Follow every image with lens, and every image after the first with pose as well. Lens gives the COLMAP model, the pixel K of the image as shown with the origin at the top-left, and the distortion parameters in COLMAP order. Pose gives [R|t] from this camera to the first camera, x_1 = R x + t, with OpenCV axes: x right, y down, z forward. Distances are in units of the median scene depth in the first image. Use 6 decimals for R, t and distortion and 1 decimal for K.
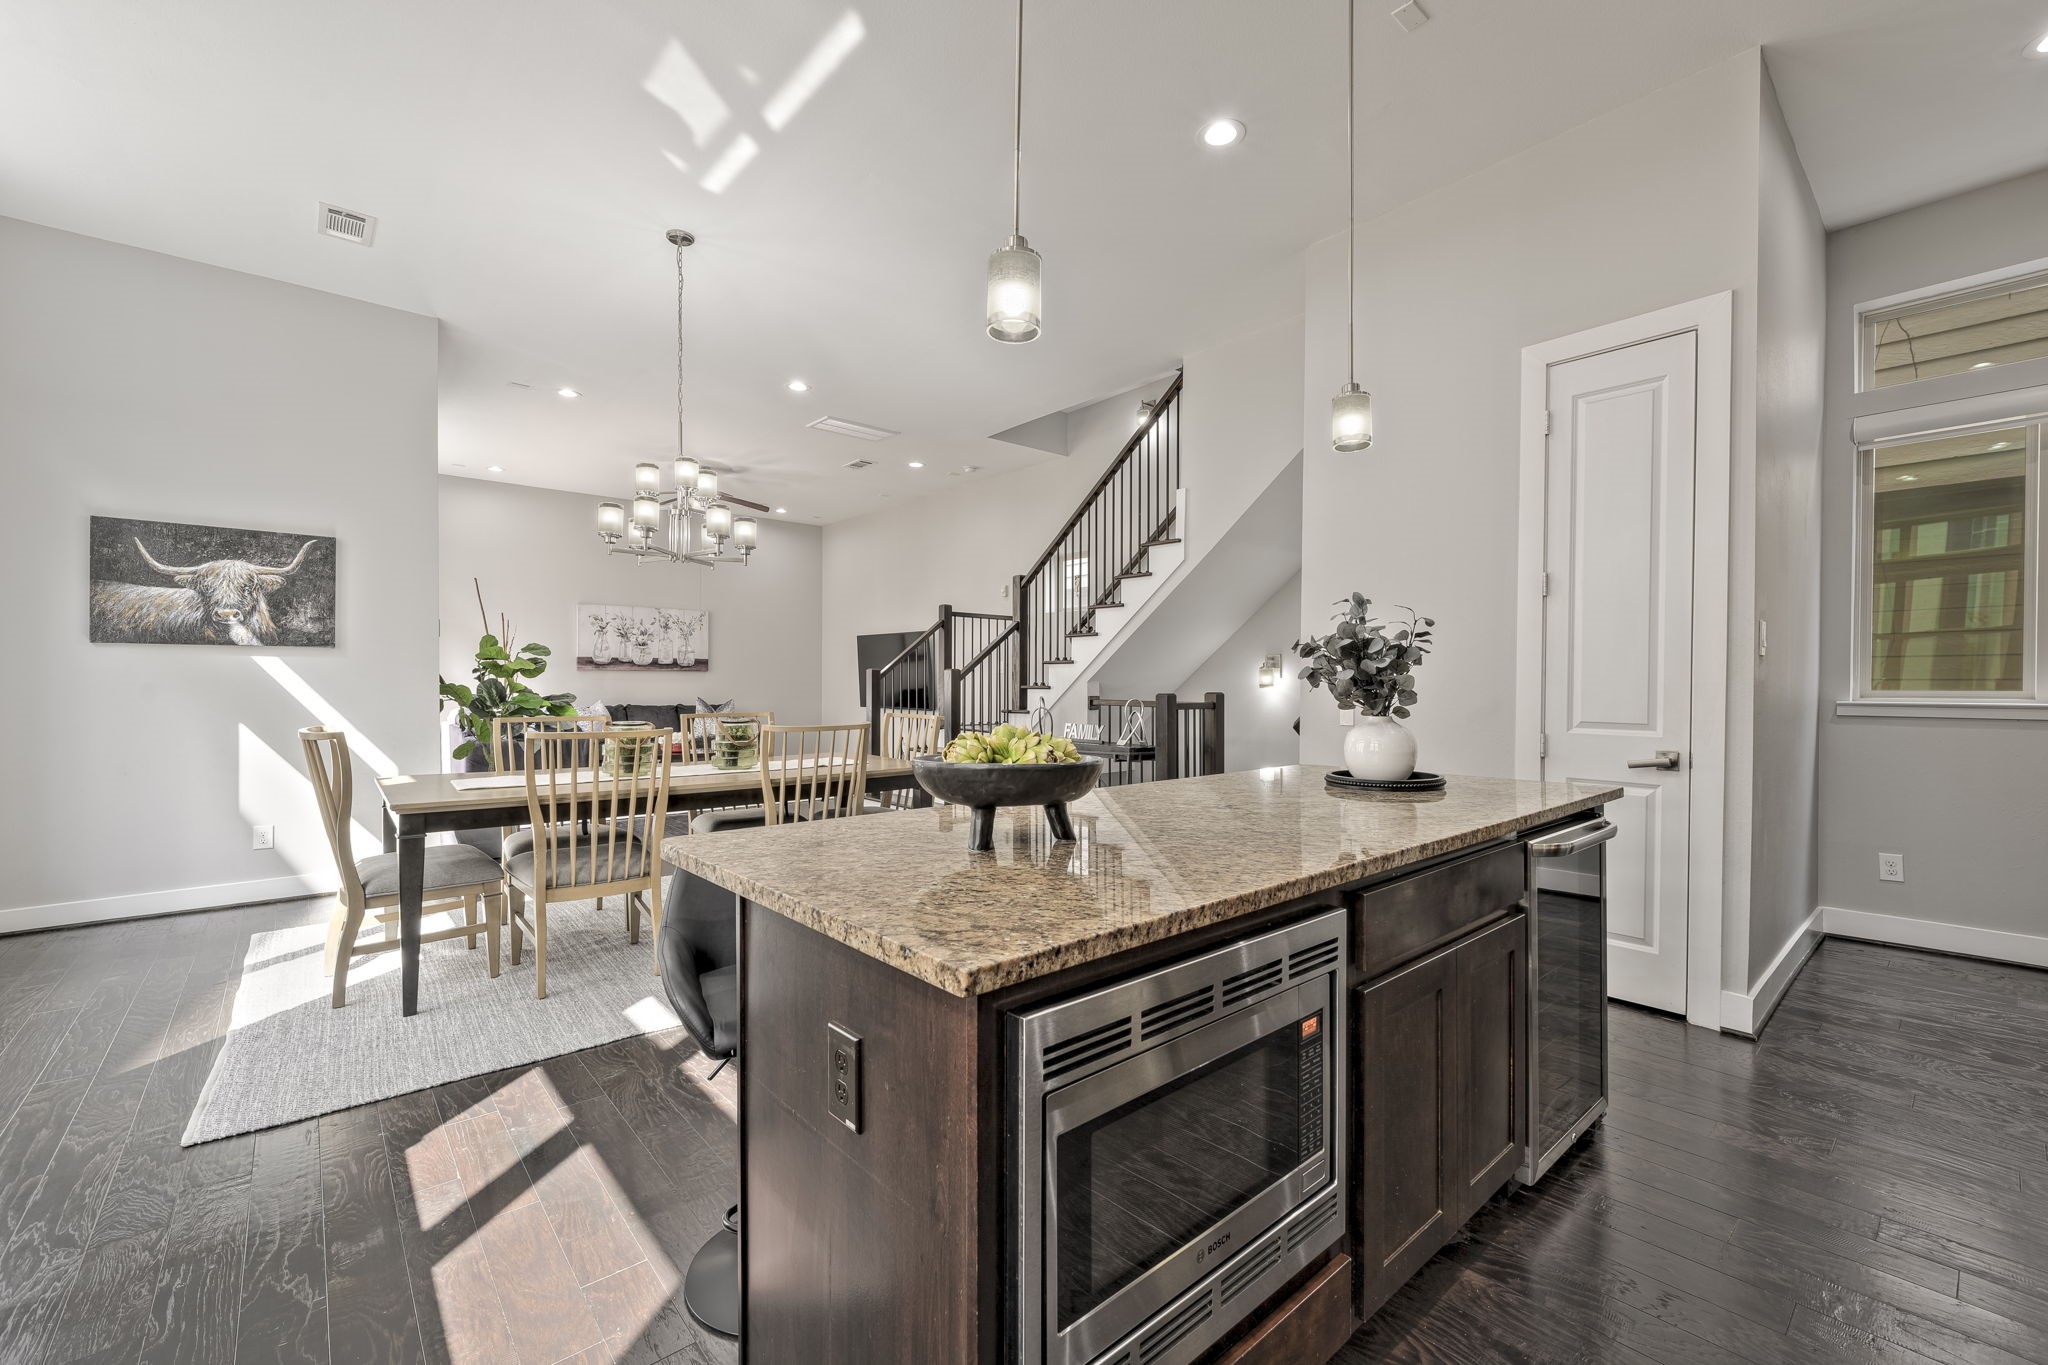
lens RADIAL K [[840.5, 0, 1026.8], [0, 840.5, 689.3], [0, 0, 1]] dist [-0.003649, 0.001259]
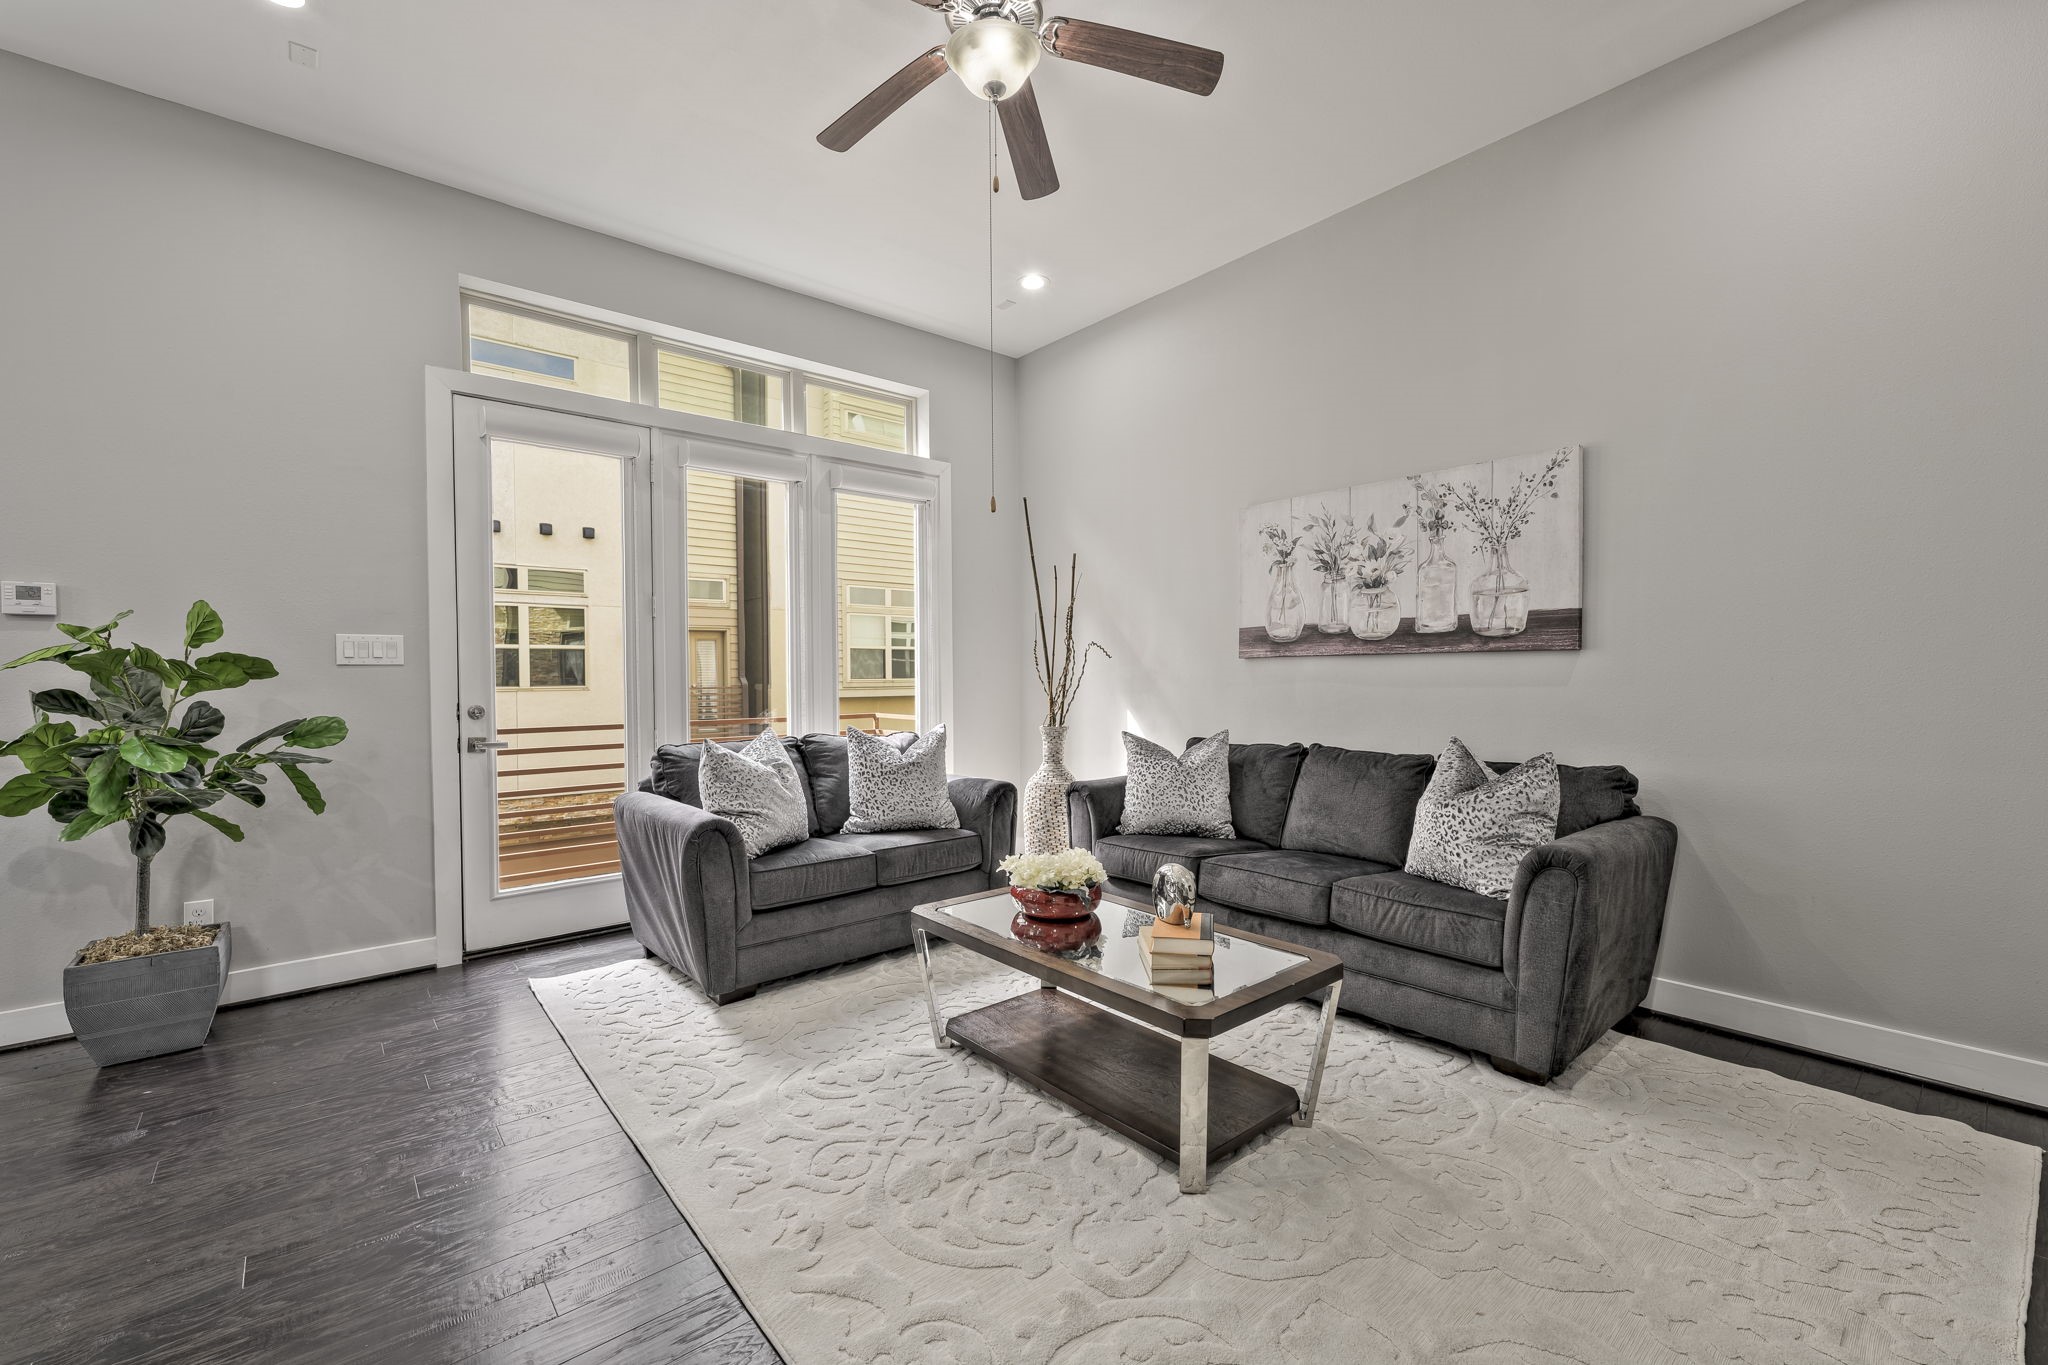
lens RADIAL K [[840.5, 0, 1023.7], [0, 840.5, 686.8], [0, 0, 1]] dist [-0.003649, 0.001259]
pose [[-0.015105, 0.007684, -0.999856, -0.206260], [-0.003622, 0.999963, 0.007740, -0.025131], [0.999879, 0.003739, -0.015077, 2.016141]]
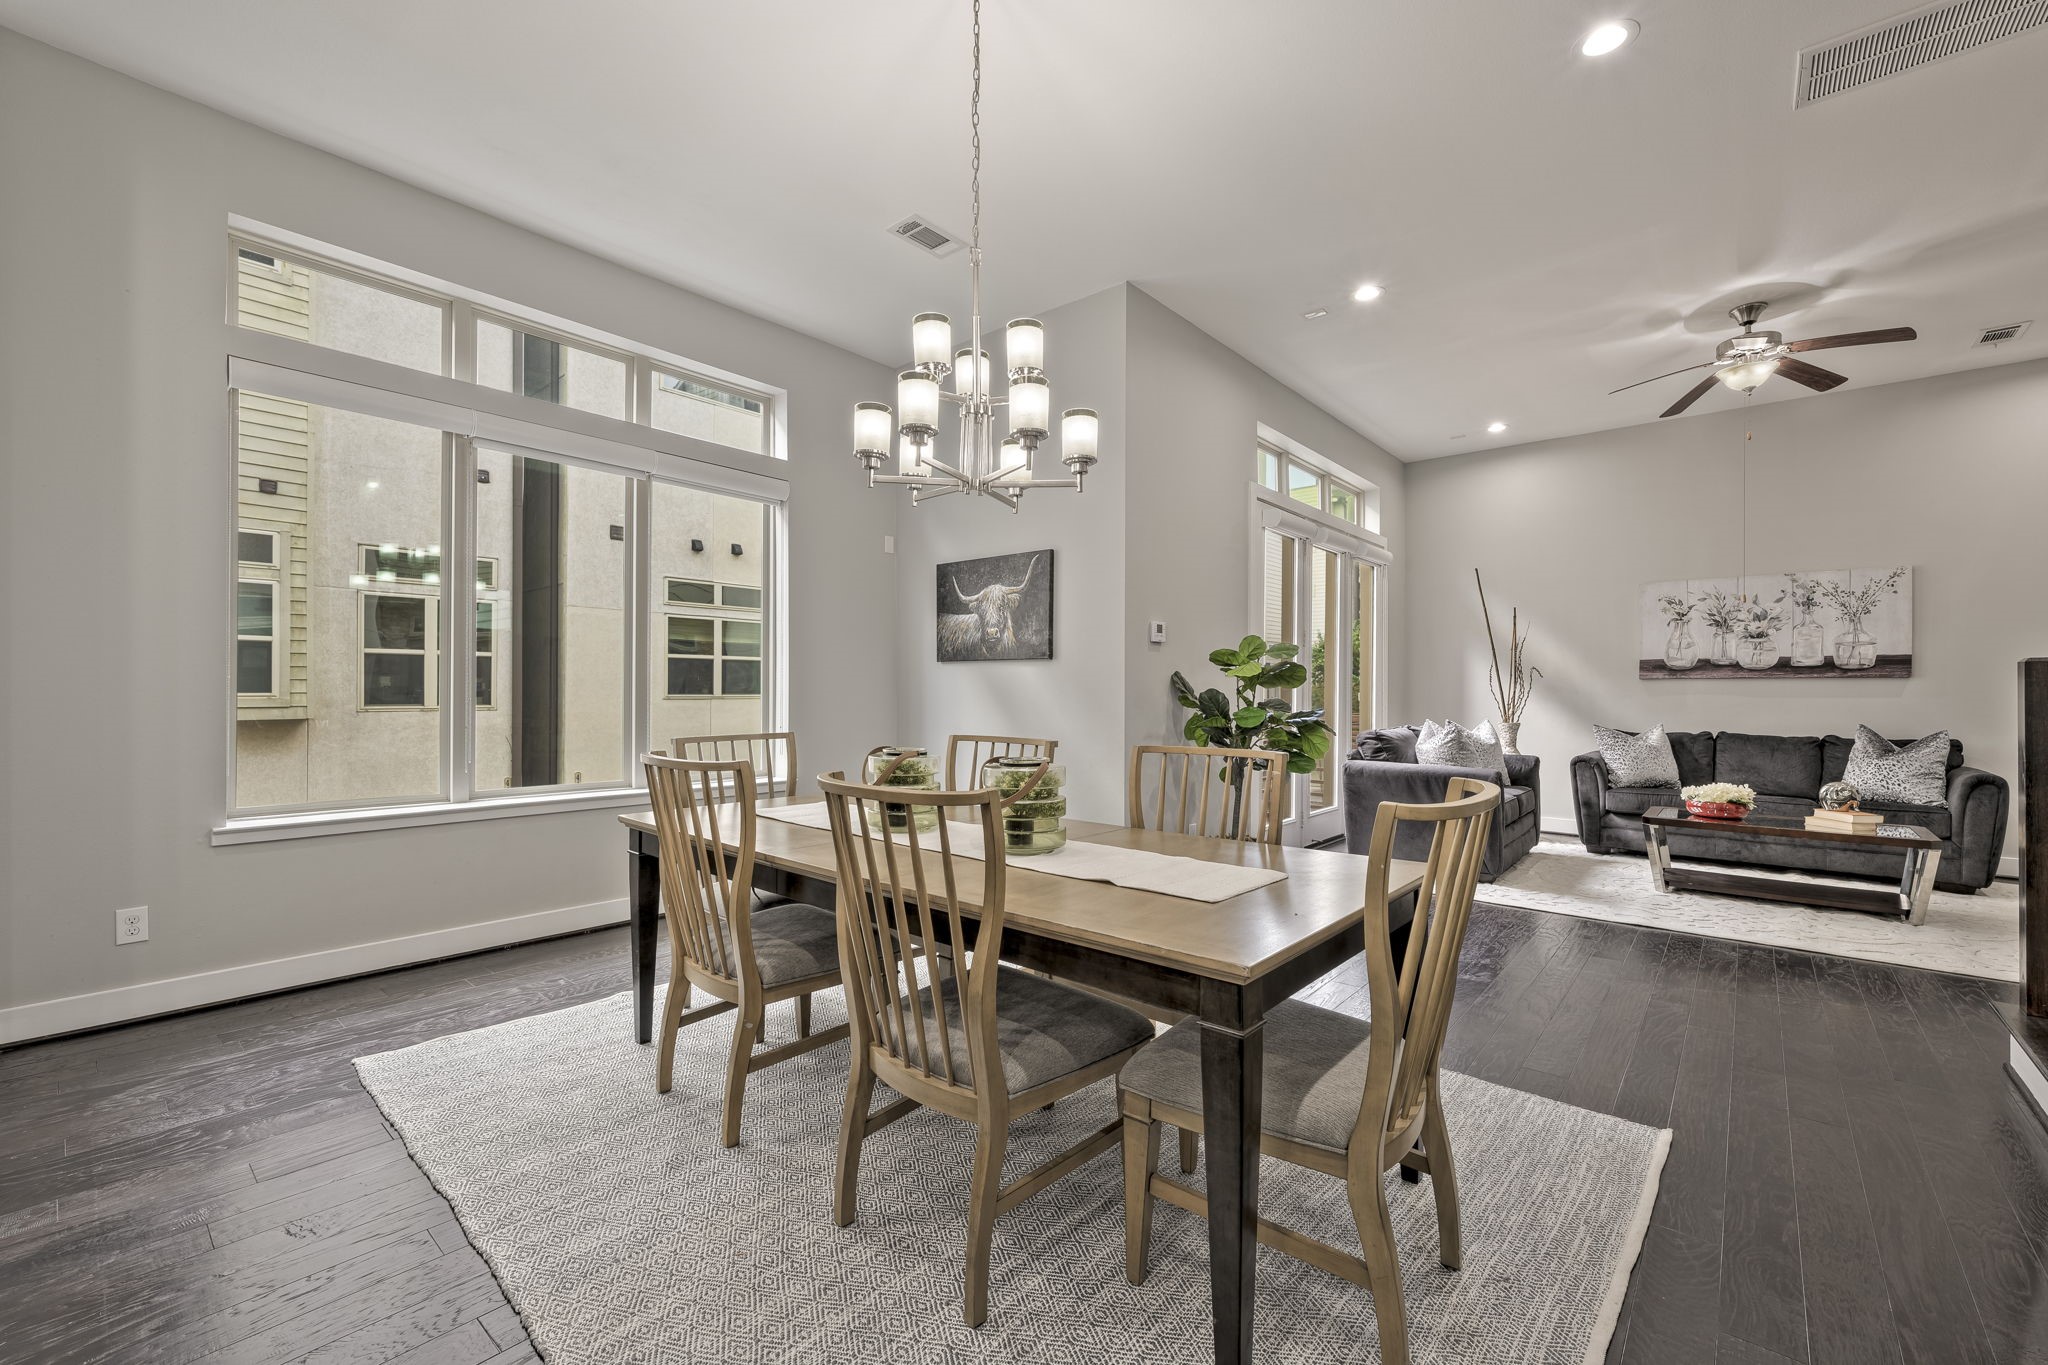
lens RADIAL K [[840.5, 0, 1023.7], [0, 840.5, 687.2], [0, 0, 1]] dist [-0.003649, 0.001259]
pose [[0.138429, -0.009135, -0.990330, 0.180742], [-0.013288, 0.999850, -0.011080, -0.004038], [0.990283, 0.014693, 0.138286, 0.905441]]
